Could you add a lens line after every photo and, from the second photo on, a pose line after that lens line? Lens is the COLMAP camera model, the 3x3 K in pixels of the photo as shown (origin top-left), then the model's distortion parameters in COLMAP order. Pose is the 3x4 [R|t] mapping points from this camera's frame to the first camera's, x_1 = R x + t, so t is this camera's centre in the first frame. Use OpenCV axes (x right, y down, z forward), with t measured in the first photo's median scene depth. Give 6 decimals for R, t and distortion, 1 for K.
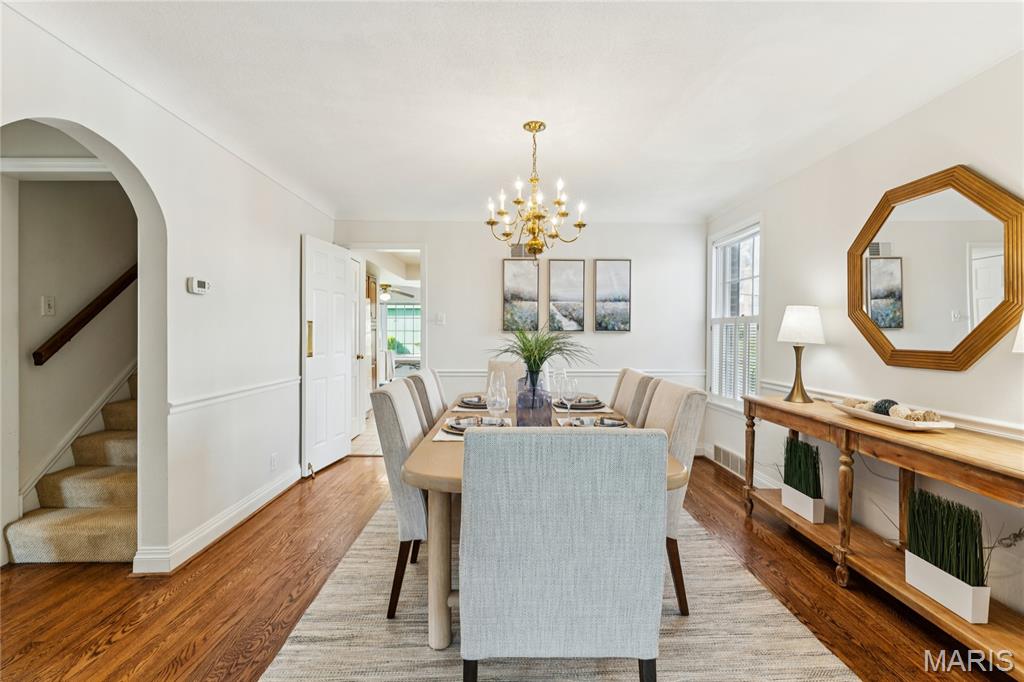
lens RADIAL K [[450.1, 0, 514.4], [0, 450.1, 336.3], [0, 0, 1]] dist [-0.004699, -0.000609]
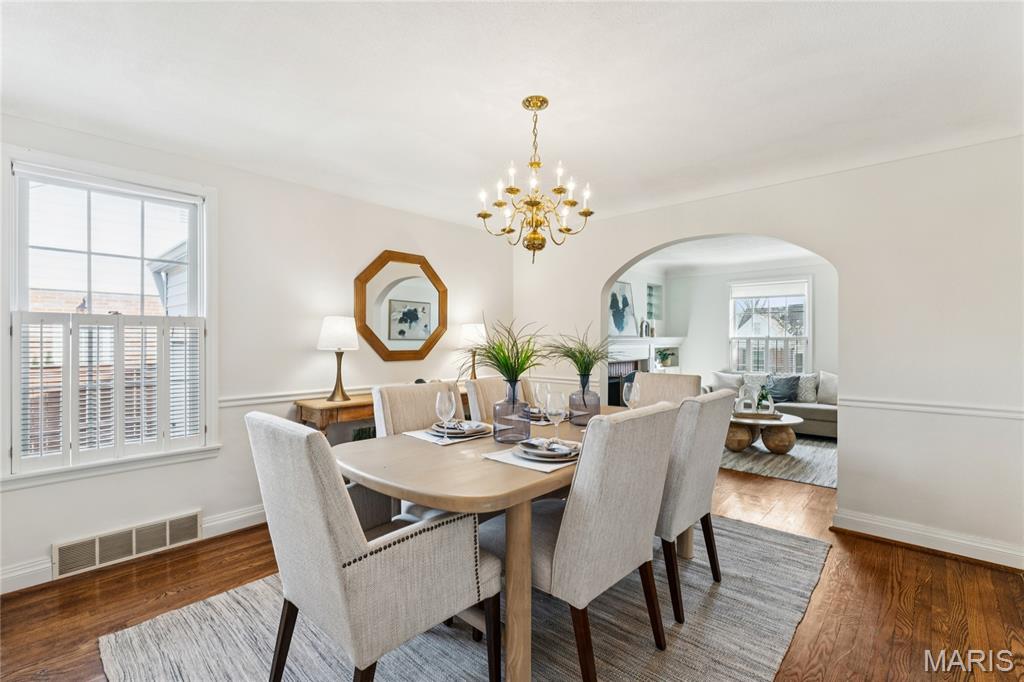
lens RADIAL K [[461.6, 0, 509.9], [0, 461.6, 338.5], [0, 0, 1]] dist [0.001520, 0.000027]
pose [[-0.727687, 0.007194, 0.685872, -0.492958], [0.009429, 0.999955, -0.000484, -0.009027], [-0.685845, 0.006115, -0.727722, 1.608249]]
